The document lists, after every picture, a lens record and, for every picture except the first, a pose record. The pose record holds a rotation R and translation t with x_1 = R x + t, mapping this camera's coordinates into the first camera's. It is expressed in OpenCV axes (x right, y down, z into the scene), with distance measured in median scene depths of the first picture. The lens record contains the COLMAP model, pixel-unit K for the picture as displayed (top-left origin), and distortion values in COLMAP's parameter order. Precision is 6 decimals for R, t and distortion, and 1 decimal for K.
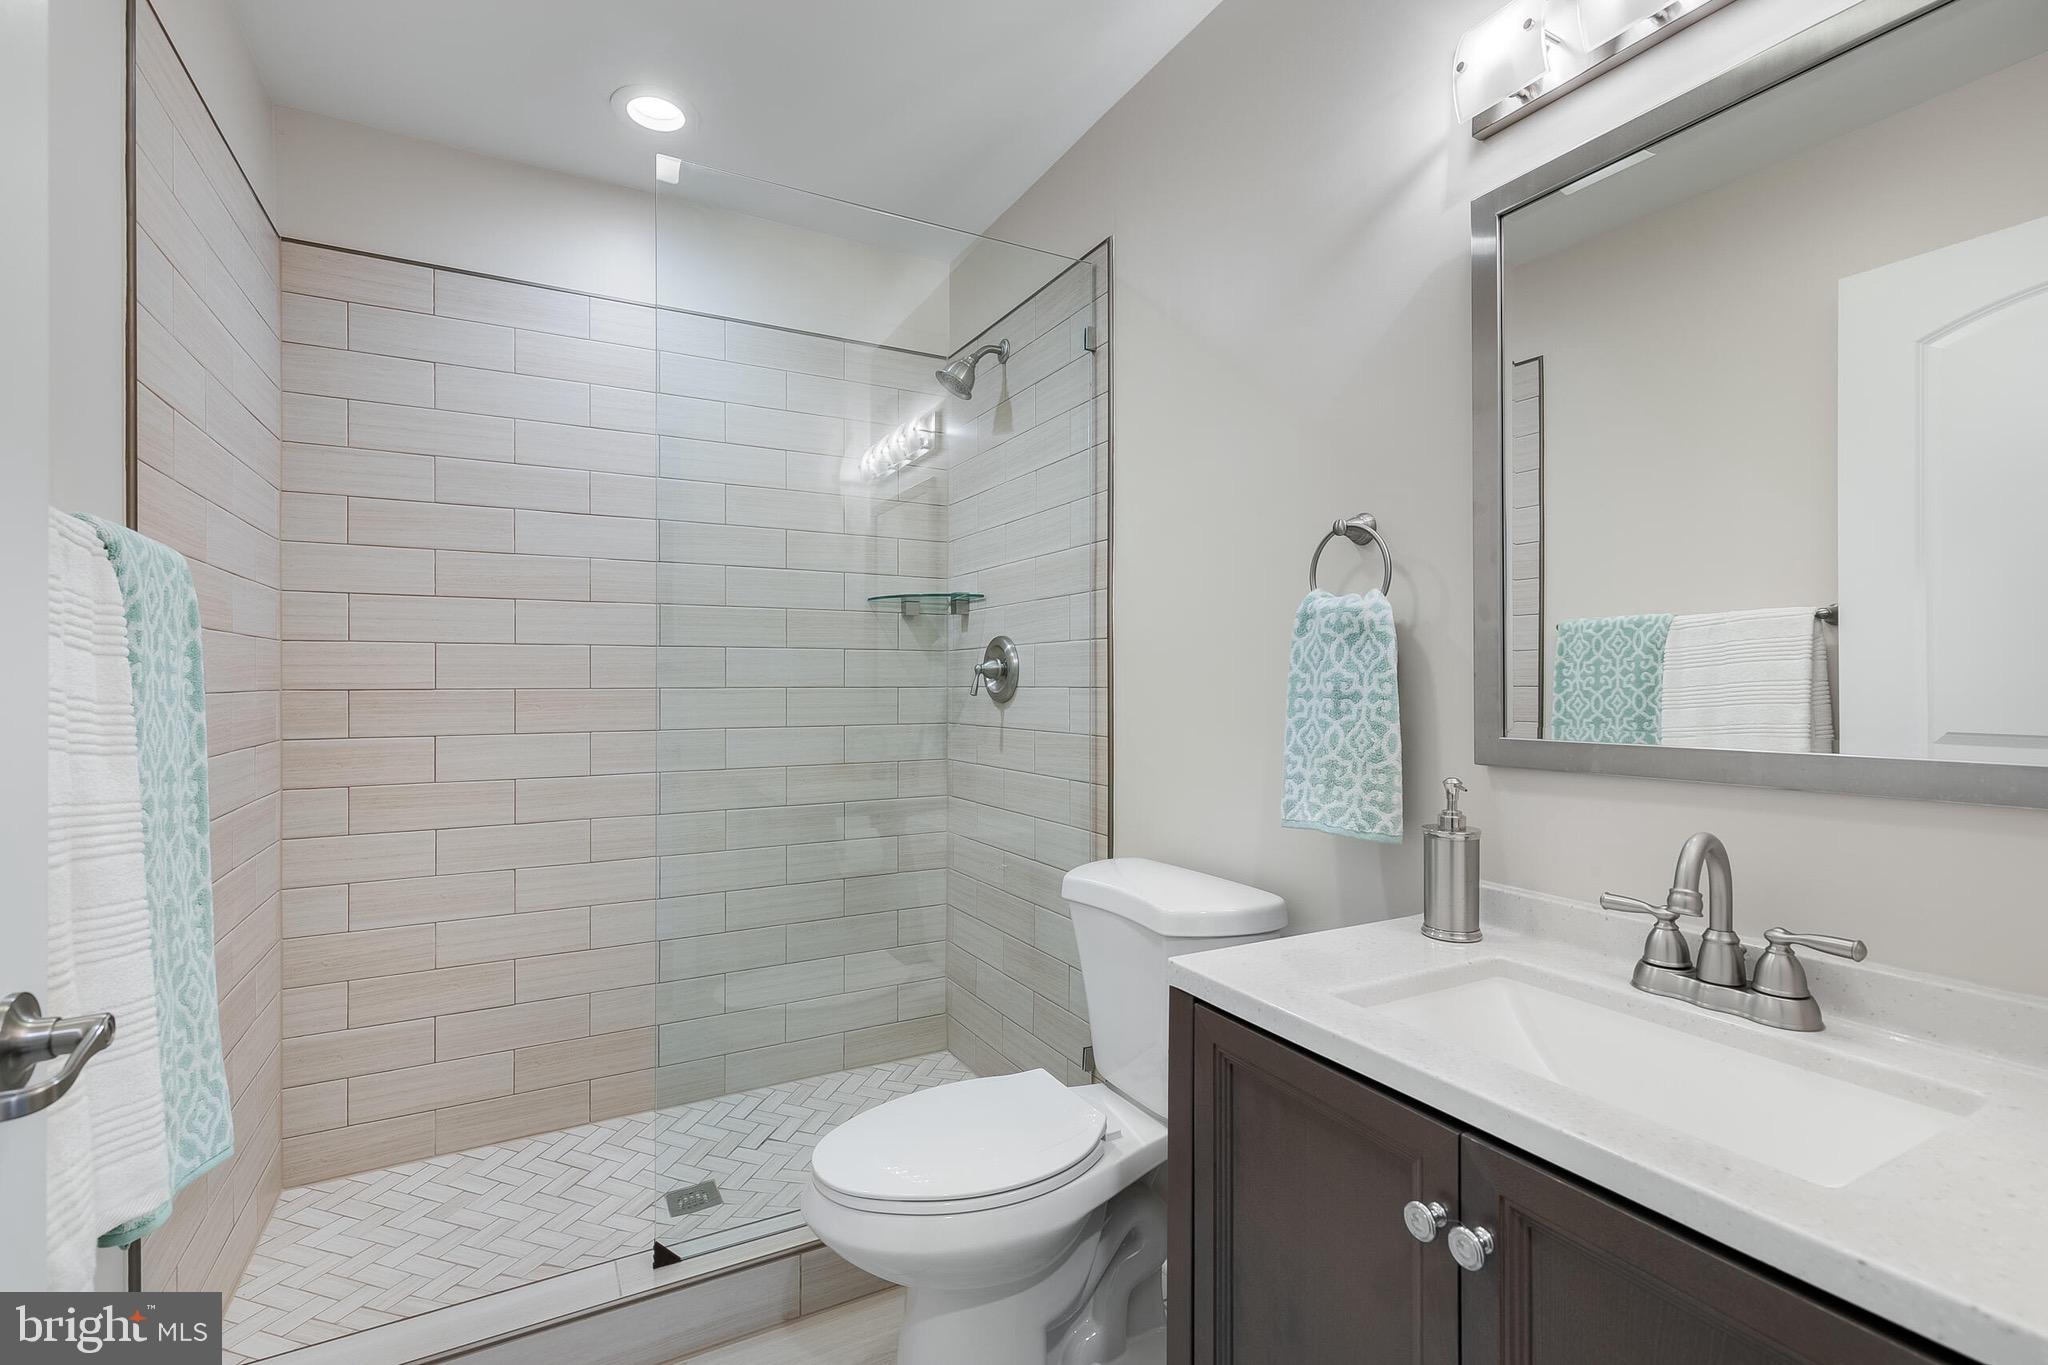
lens RADIAL K [[920.2, 0, 1023.0], [0, 920.2, 682.3], [0, 0, 1]] dist [0.014457, -0.005409]
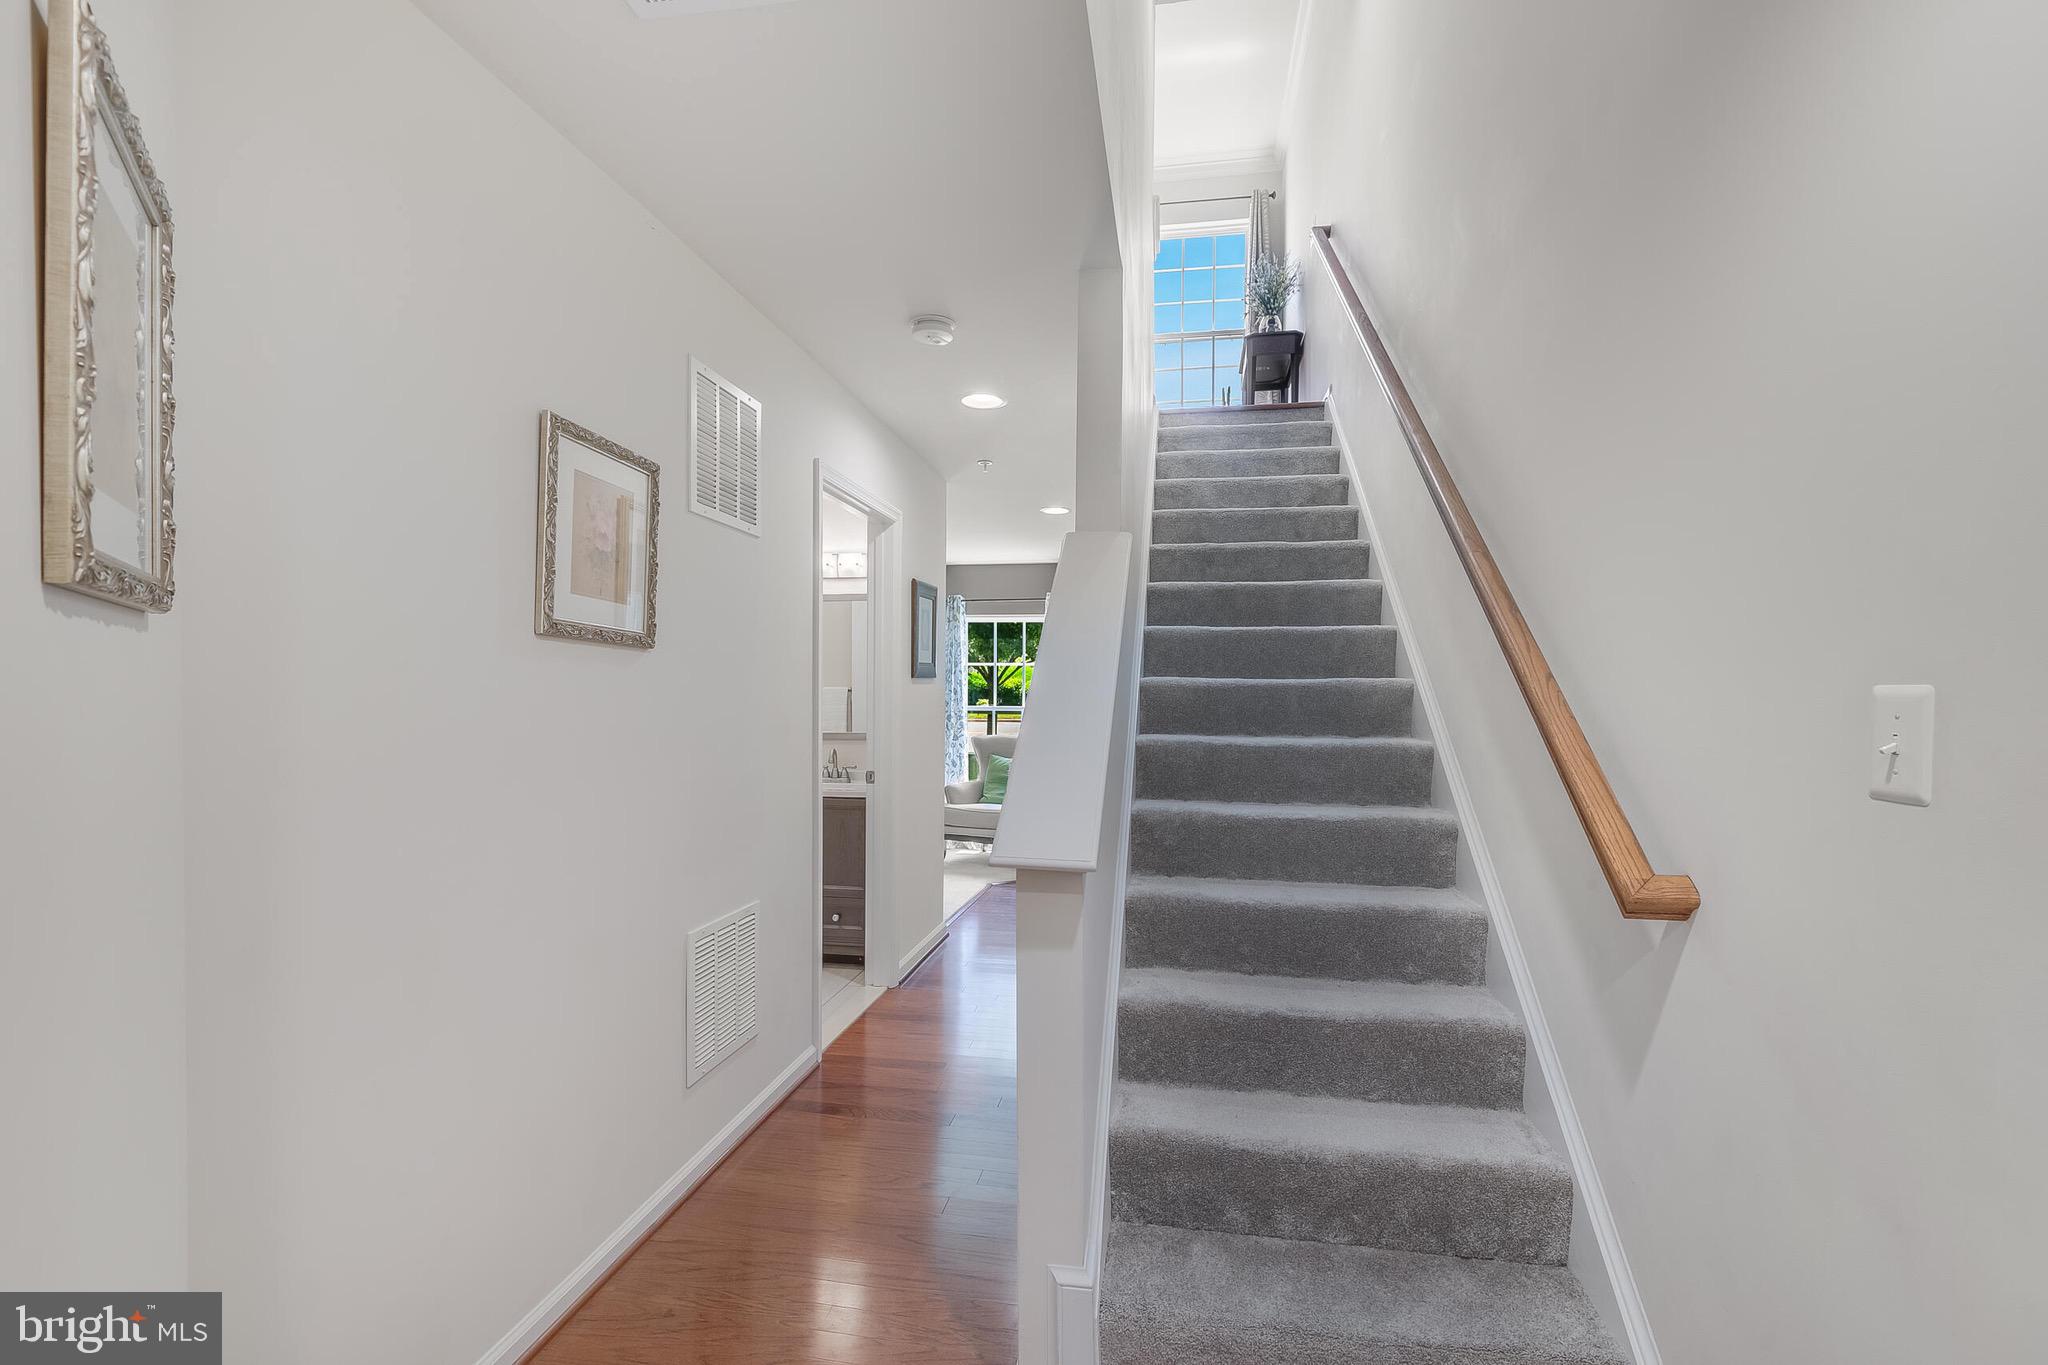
lens RADIAL K [[920.2, 0, 1023.3], [0, 920.2, 693.4], [0, 0, 1]] dist [0.014457, -0.005409]
pose [[0.610532, 0.009333, 0.791936, -1.364299], [-0.003081, 0.999951, -0.009408, -0.044571], [-0.791985, 0.003304, 0.610531, -1.501109]]
